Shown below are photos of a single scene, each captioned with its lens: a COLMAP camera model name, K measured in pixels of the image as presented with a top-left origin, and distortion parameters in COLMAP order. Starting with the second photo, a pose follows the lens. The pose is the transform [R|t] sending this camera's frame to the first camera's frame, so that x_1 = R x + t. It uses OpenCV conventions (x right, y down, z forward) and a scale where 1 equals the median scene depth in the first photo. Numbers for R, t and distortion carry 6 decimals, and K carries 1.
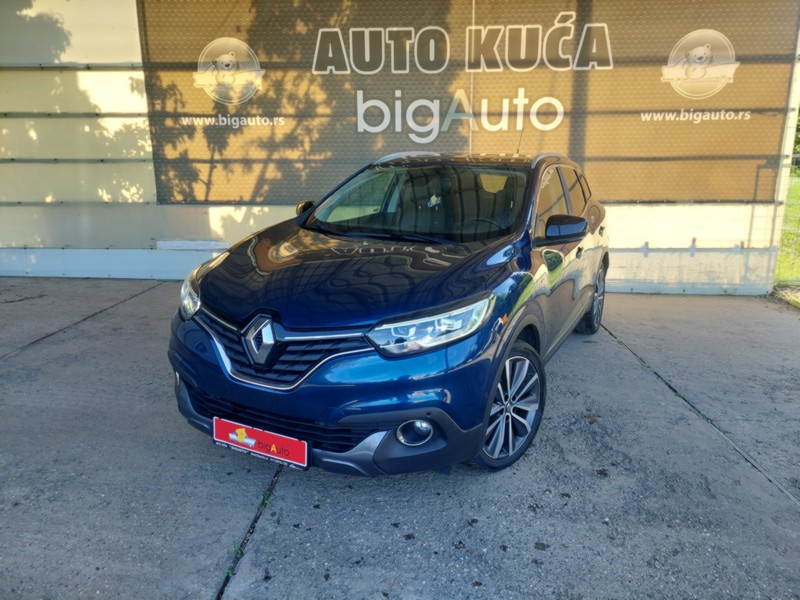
lens RADIAL K [[585.9, 0, 397.4], [0, 585.9, 296.2], [0, 0, 1]] dist [0.045687, -0.031013]
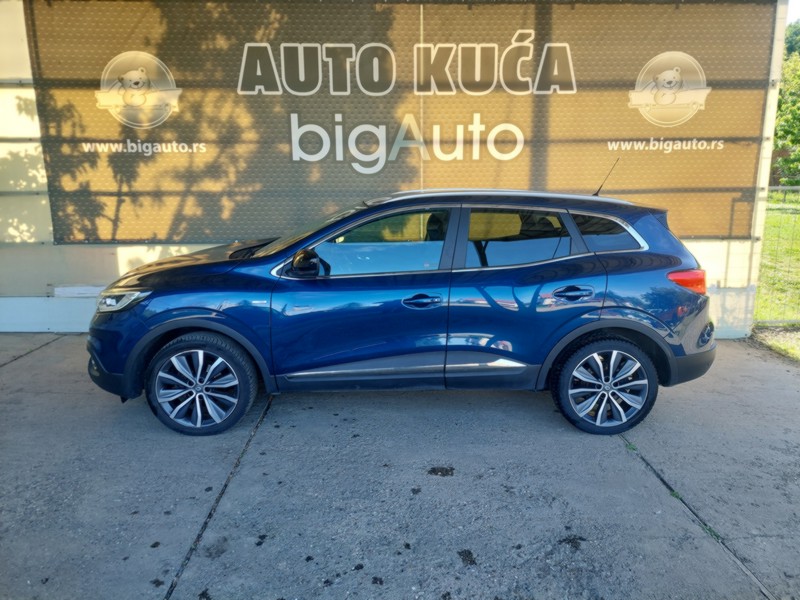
lens RADIAL K [[581.1, 0, 405.0], [0, 581.1, 294.4], [0, 0, 1]] dist [0.046567, -0.029738]
pose [[0.997290, -0.014200, 0.072185, 0.034177], [0.016549, 0.999349, -0.032048, -0.052378], [-0.071683, 0.033155, 0.996876, 0.136407]]
